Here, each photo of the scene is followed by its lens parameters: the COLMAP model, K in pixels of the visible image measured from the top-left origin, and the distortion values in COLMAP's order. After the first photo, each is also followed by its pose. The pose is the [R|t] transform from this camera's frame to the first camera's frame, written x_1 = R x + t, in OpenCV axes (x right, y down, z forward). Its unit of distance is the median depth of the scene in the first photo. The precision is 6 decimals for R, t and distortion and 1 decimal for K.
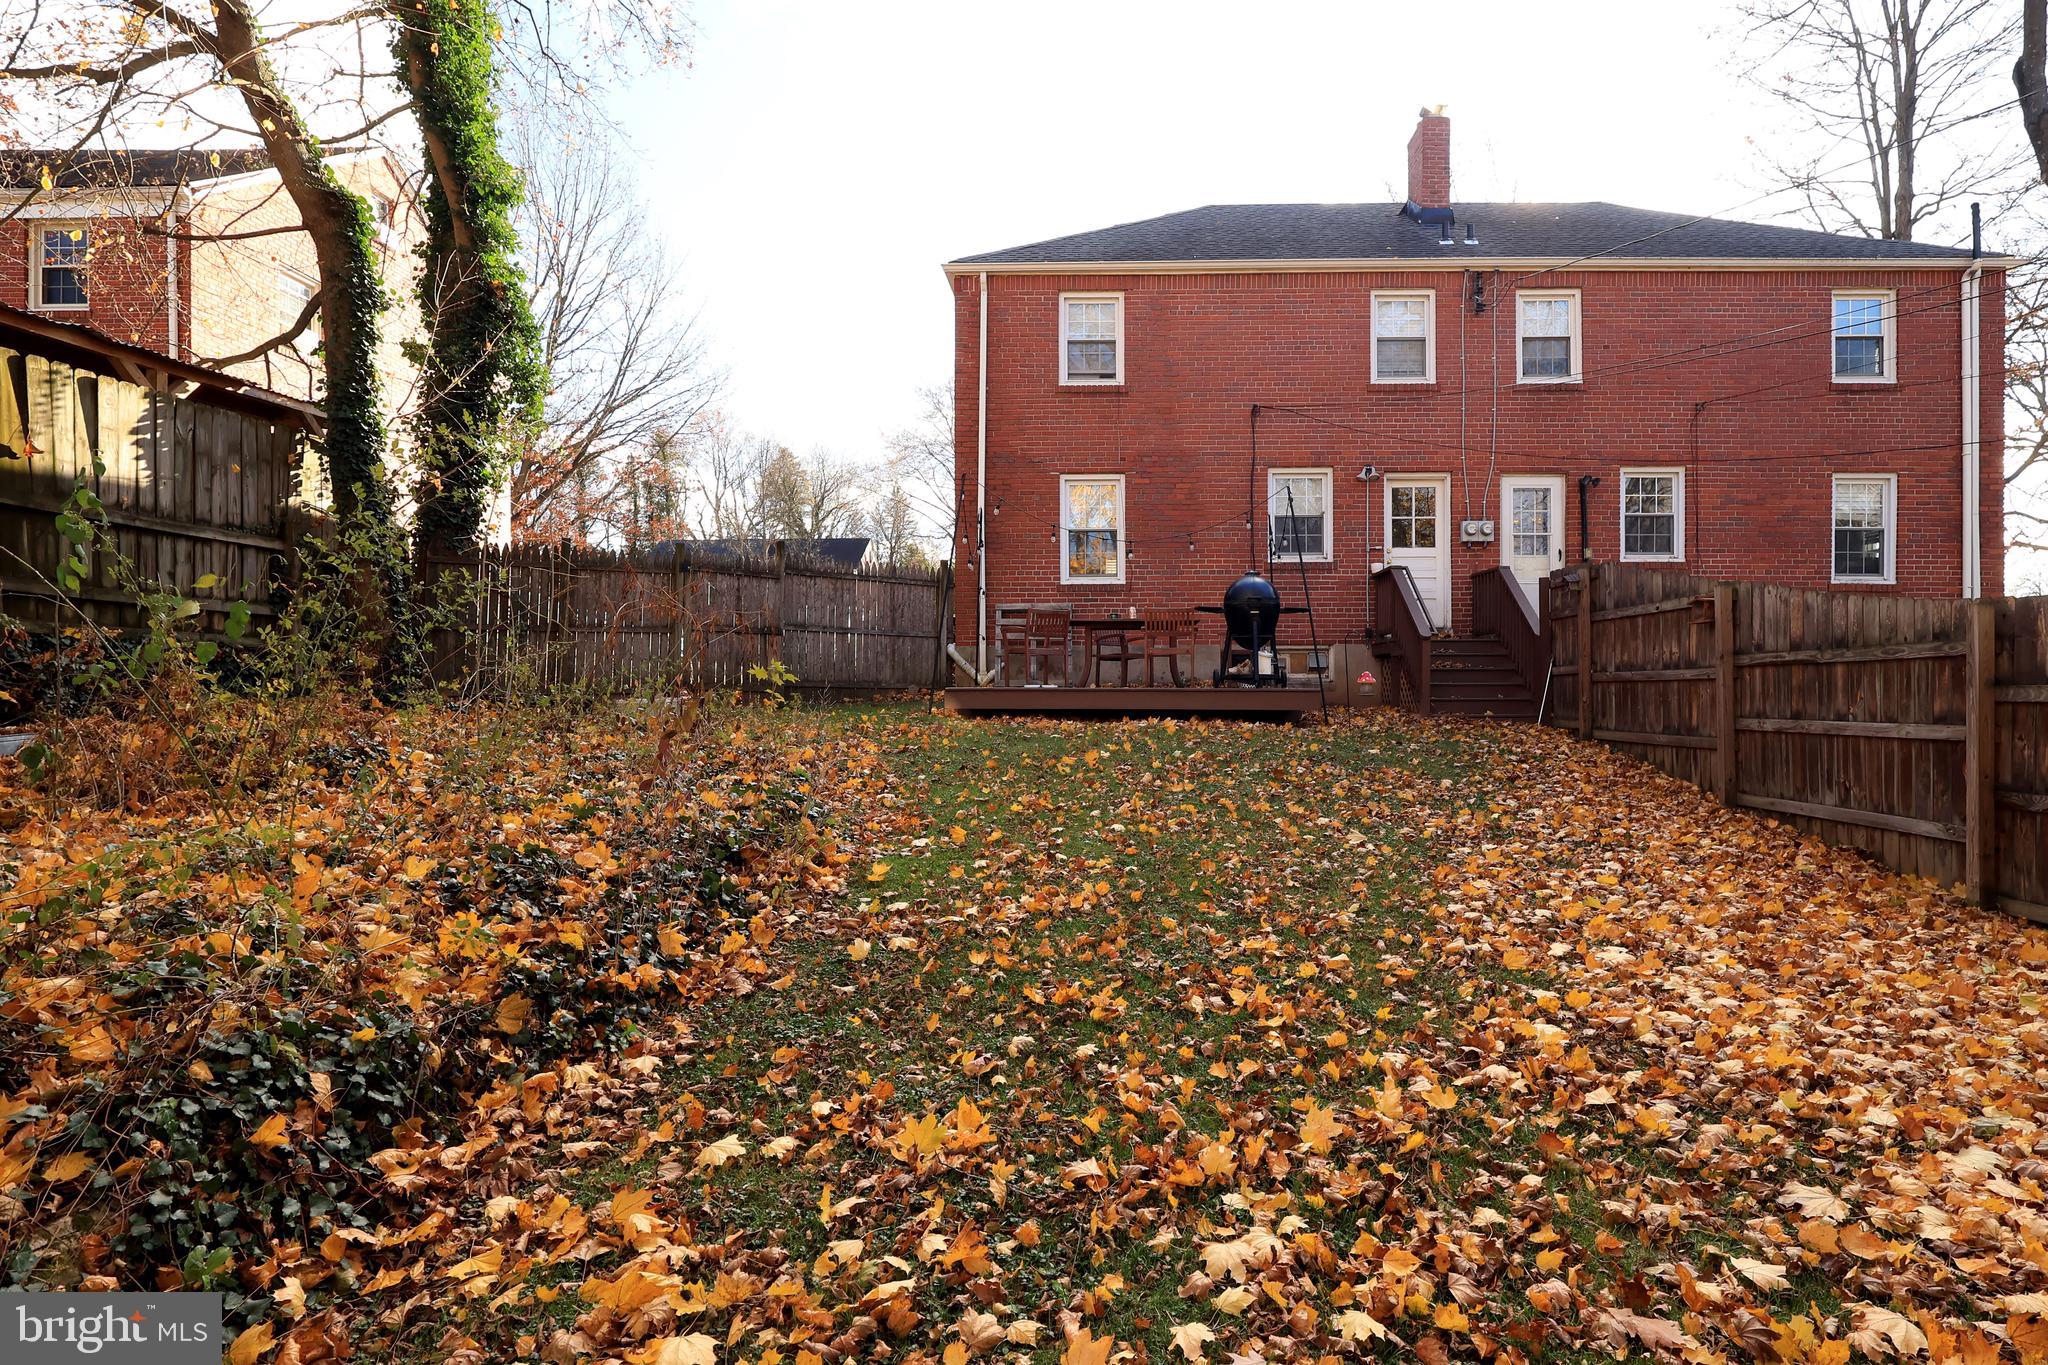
lens RADIAL K [[1042.6, 0, 1024.0], [0, 1042.6, 682.5], [0, 0, 1]] dist [-0.000138, 0.000932]
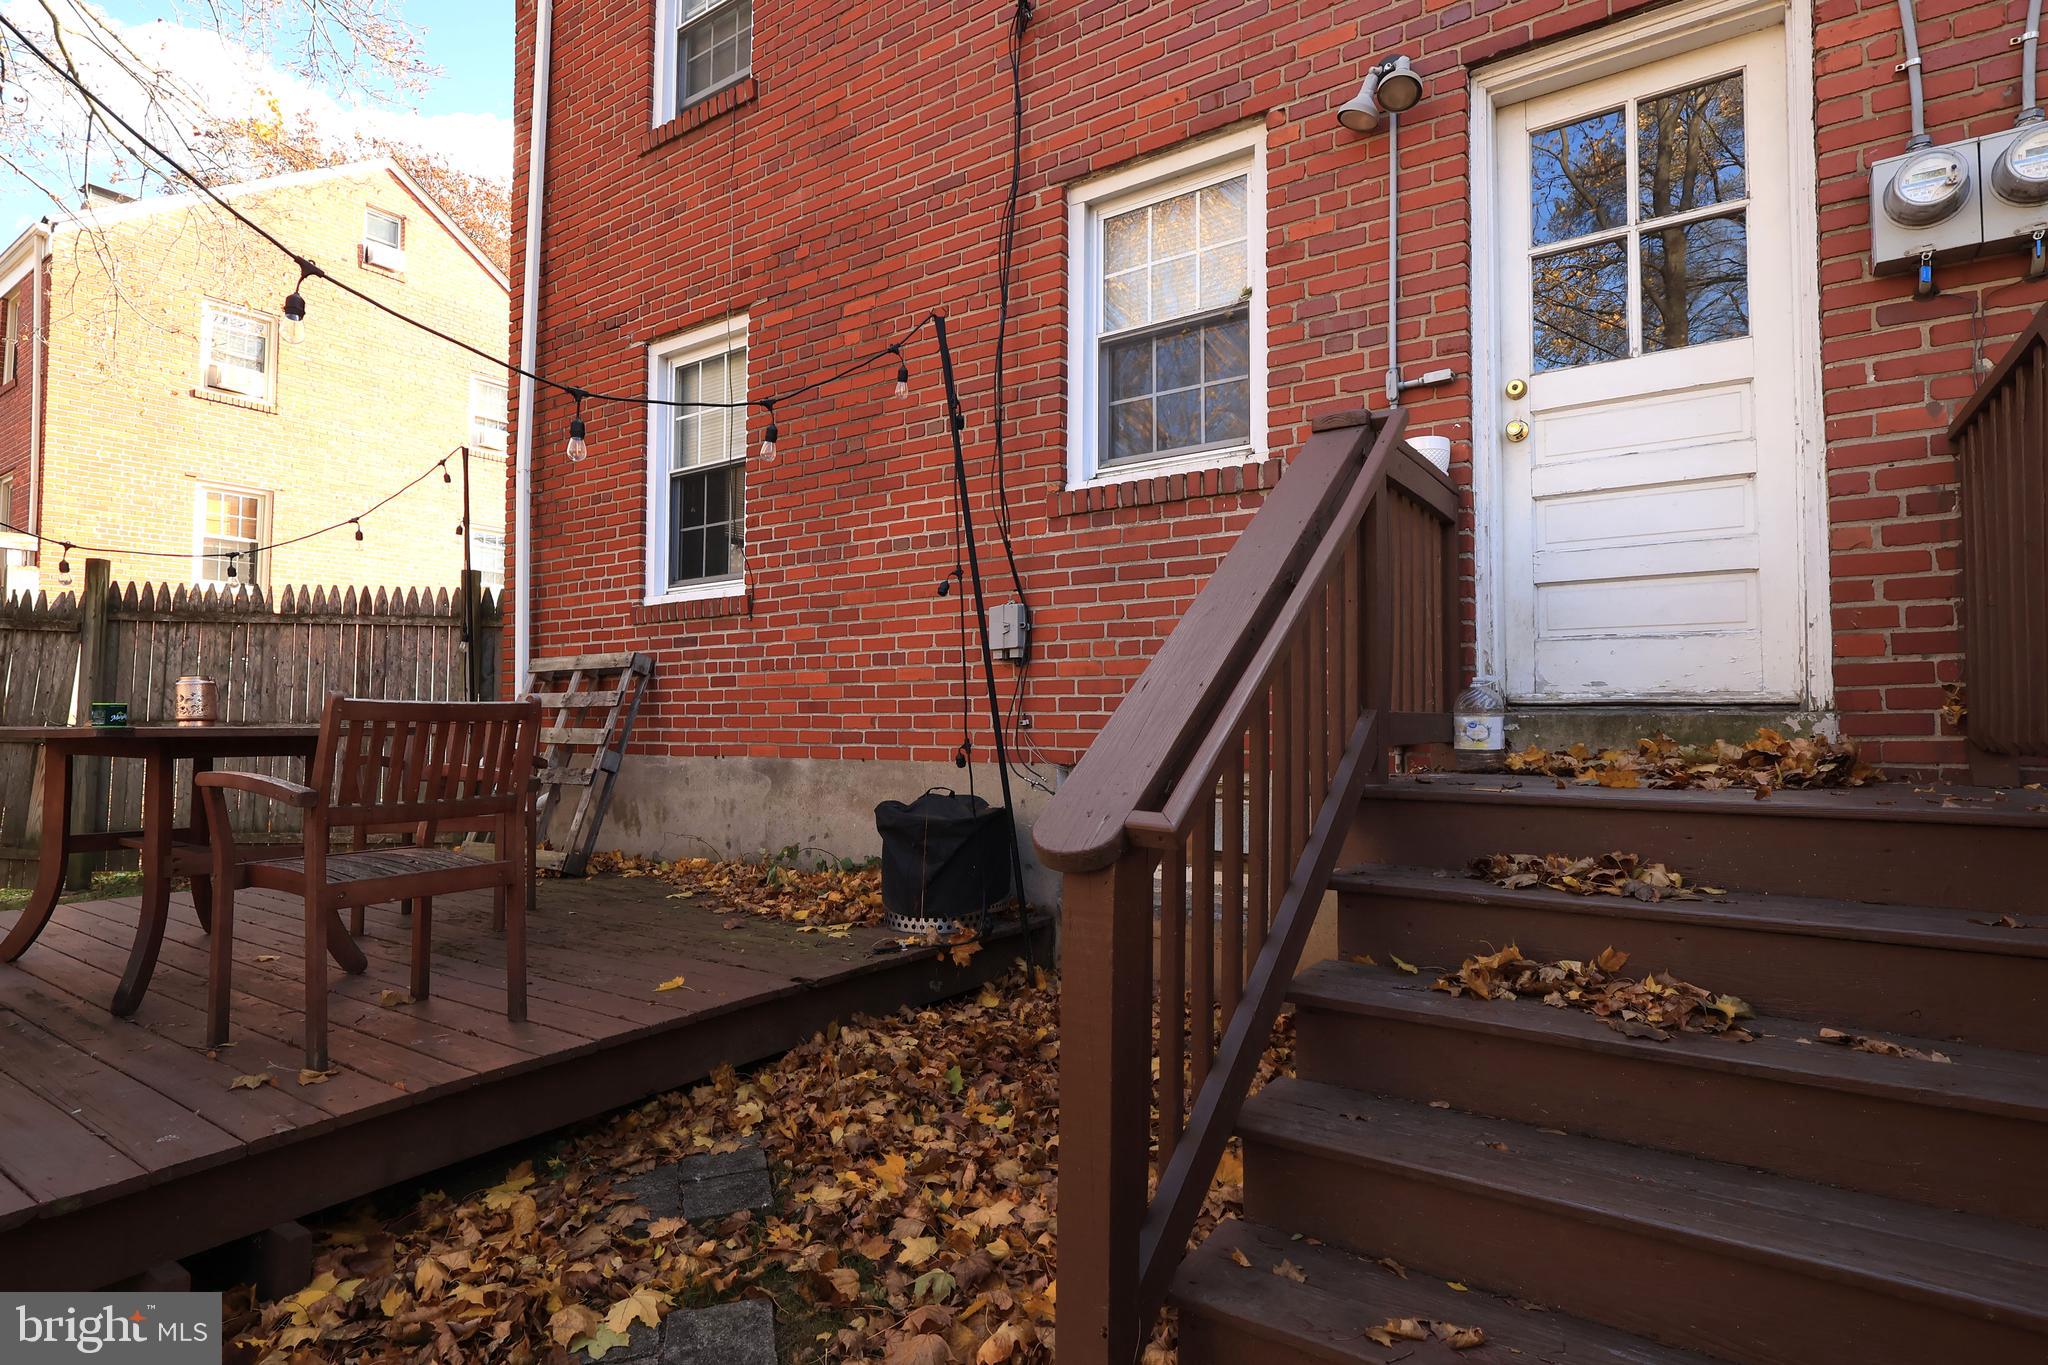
lens RADIAL K [[1042.6, 0, 1024.0], [0, 1042.6, 682.5], [0, 0, 1]] dist [-0.000138, 0.000932]
pose [[0.832951, -0.022149, -0.552903, 0.391164], [0.012692, 0.999700, -0.020926, -0.052898], [0.553201, 0.010412, 0.832983, 0.736592]]
